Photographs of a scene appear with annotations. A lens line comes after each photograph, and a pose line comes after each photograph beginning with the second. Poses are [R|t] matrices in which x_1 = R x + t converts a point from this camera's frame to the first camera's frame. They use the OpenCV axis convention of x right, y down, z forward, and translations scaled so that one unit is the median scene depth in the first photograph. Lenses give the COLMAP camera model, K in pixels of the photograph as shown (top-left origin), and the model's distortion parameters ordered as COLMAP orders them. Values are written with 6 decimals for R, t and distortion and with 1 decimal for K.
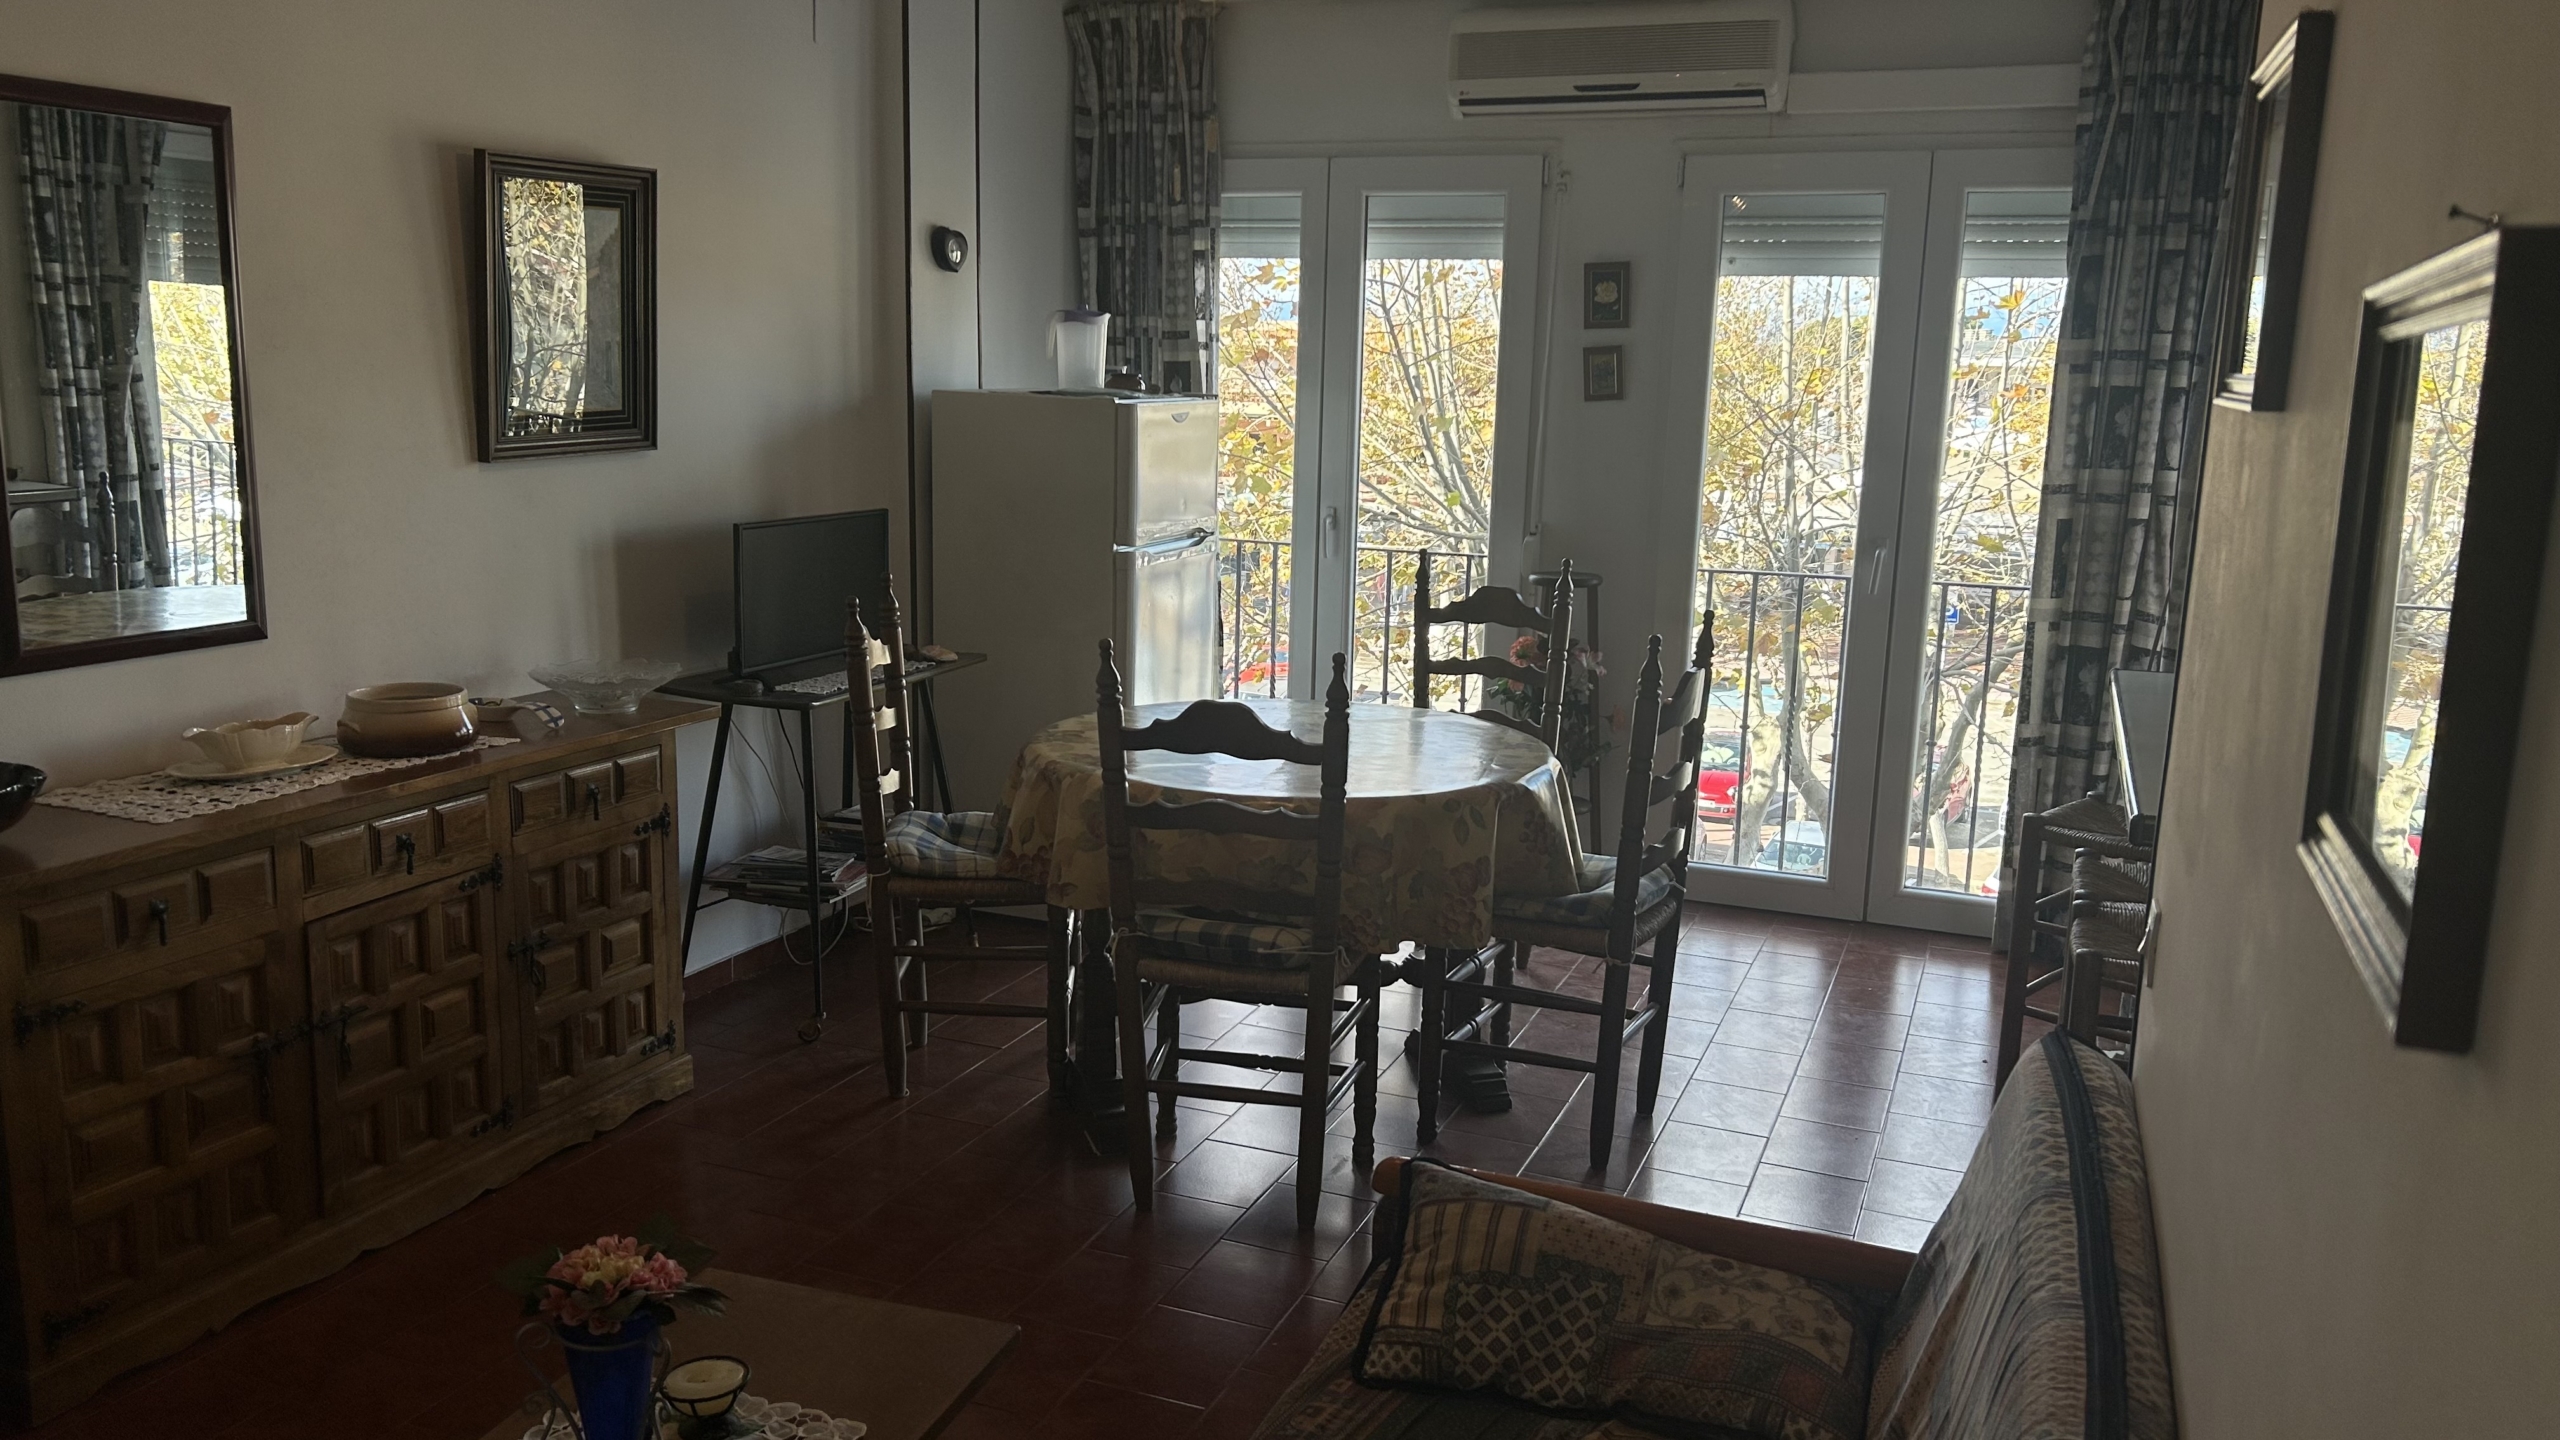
lens RADIAL K [[1916.3, 0, 1287.2], [0, 1916.3, 719.3], [0, 0, 1]] dist [-0.004070, -0.003895]
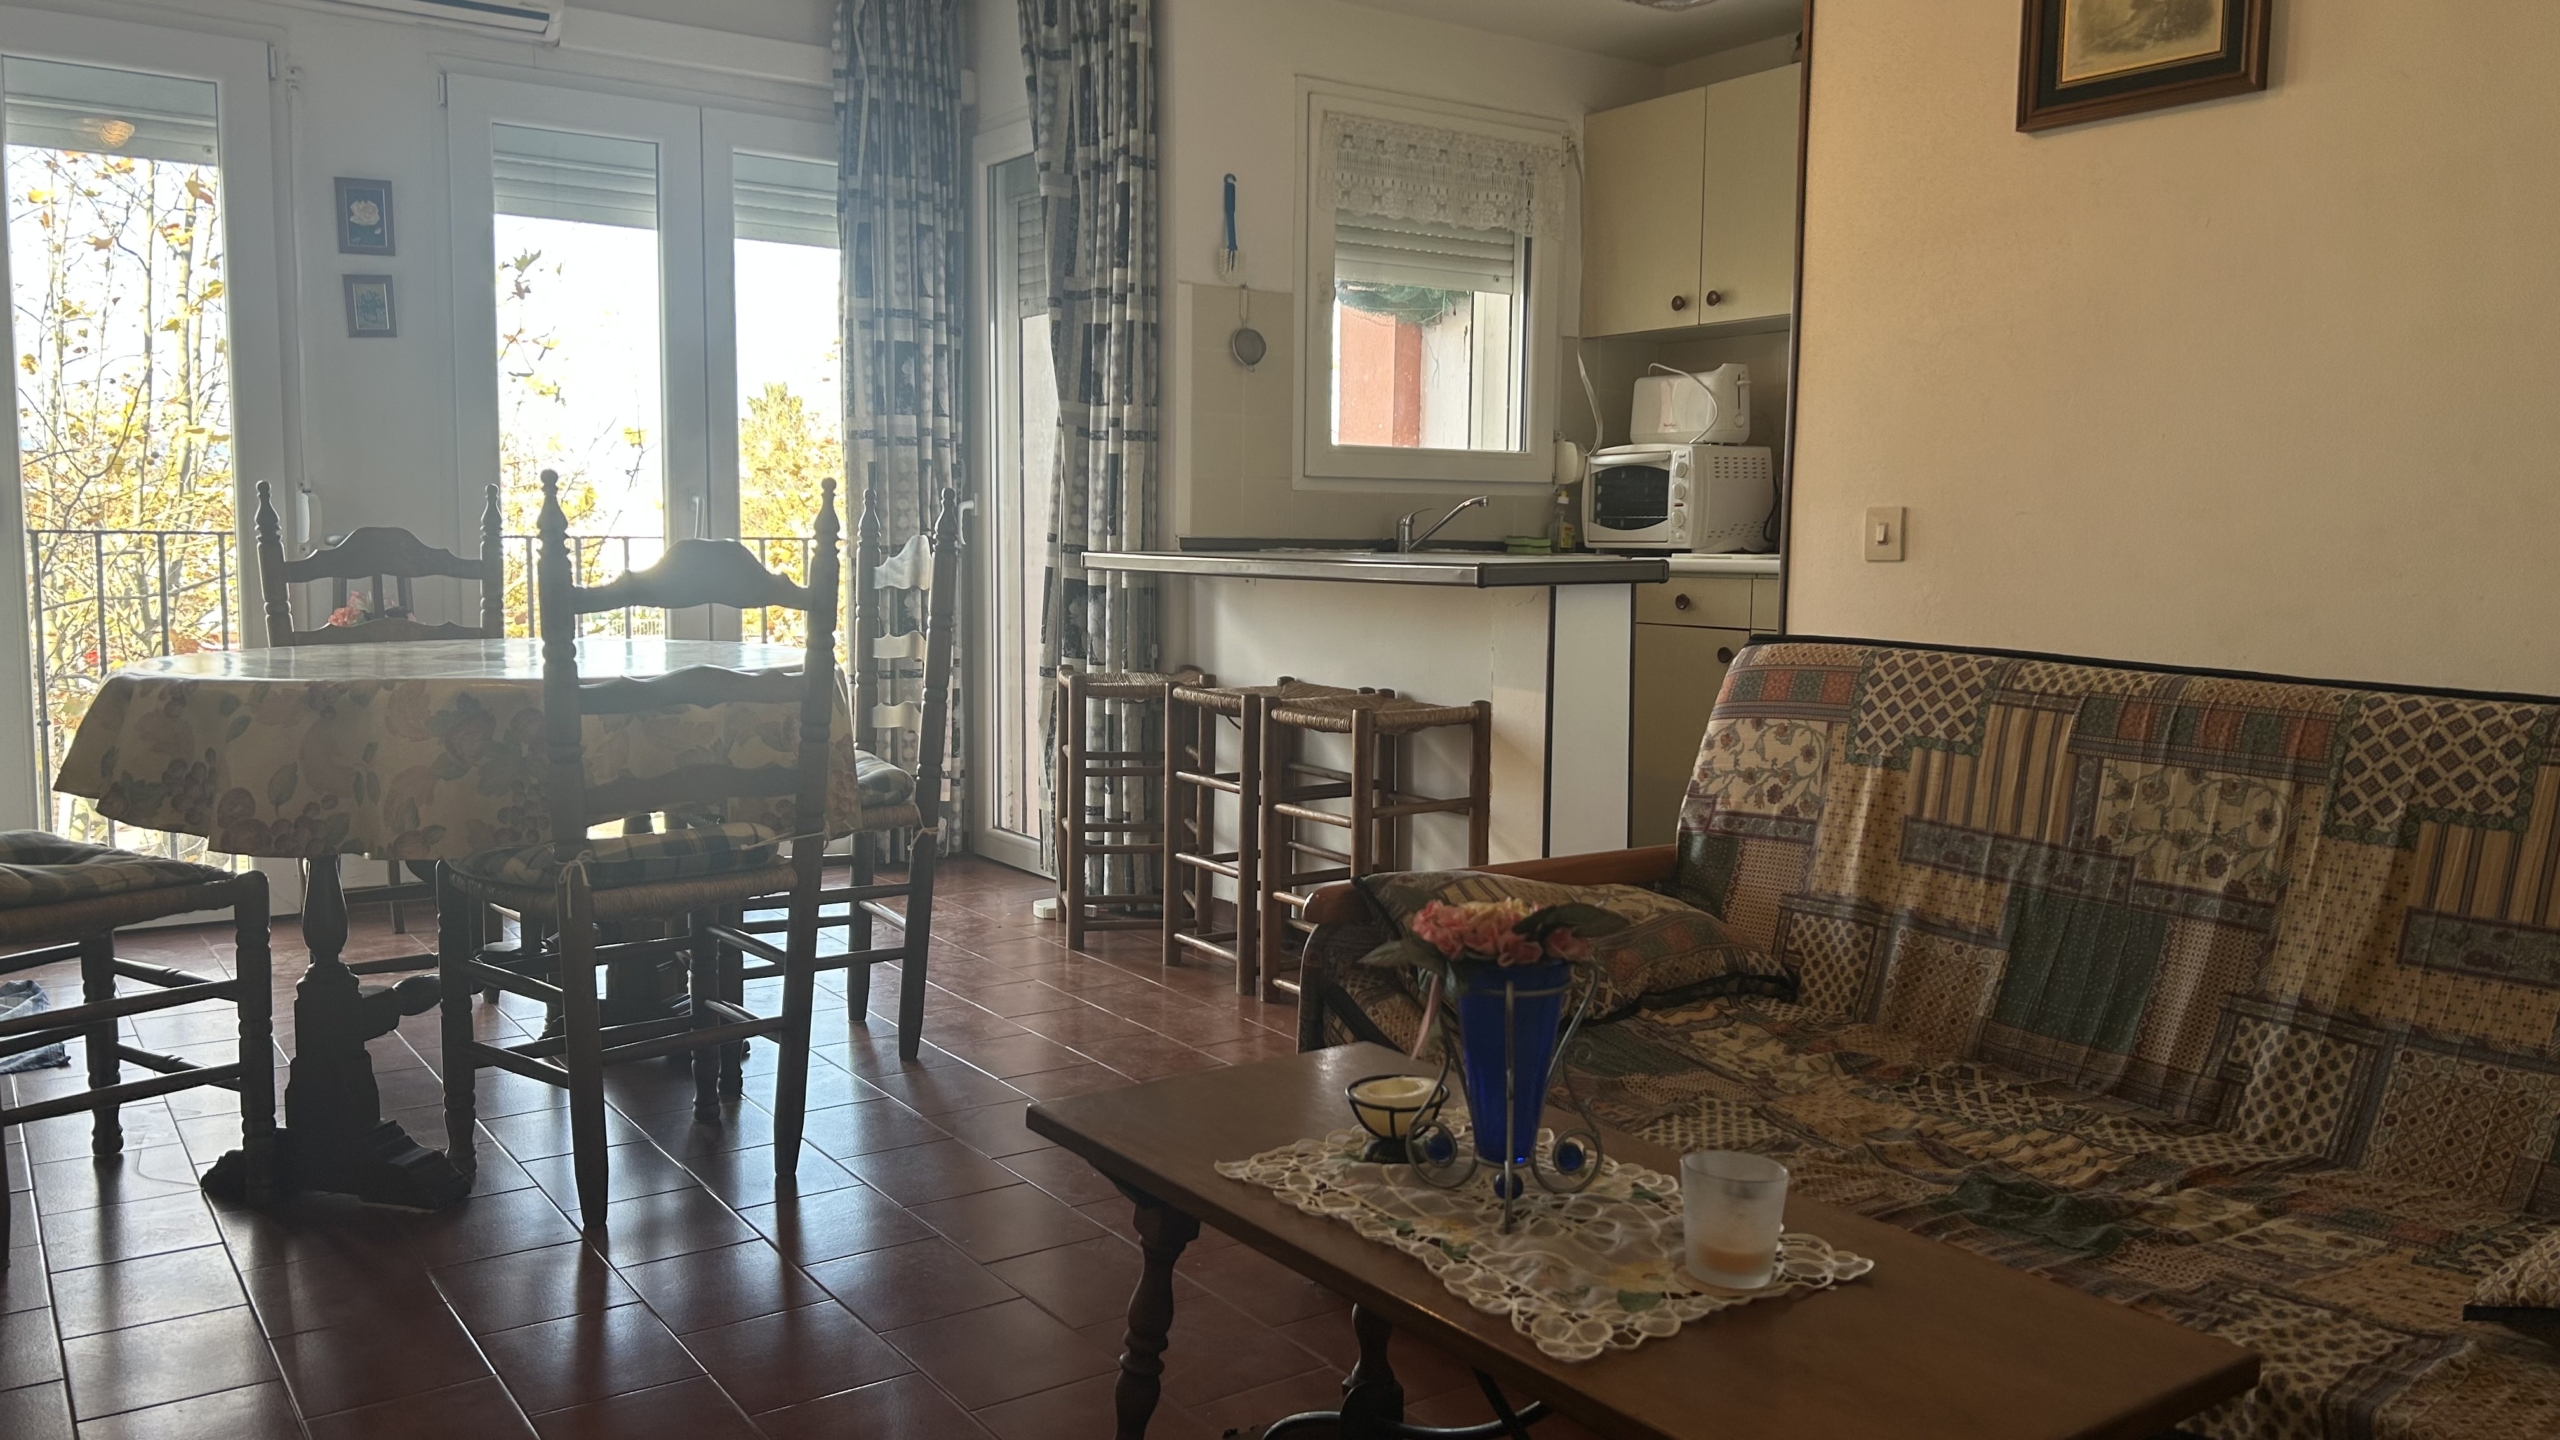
lens RADIAL K [[1916.3, 0, 1289.2], [0, 1916.3, 724.5], [0, 0, 1]] dist [-0.004070, -0.003895]
pose [[0.545383, -0.098145, 0.832421, -0.394586], [0.145241, 0.989163, 0.021467, 0.056210], [-0.825508, 0.109194, 0.553727, 0.217753]]
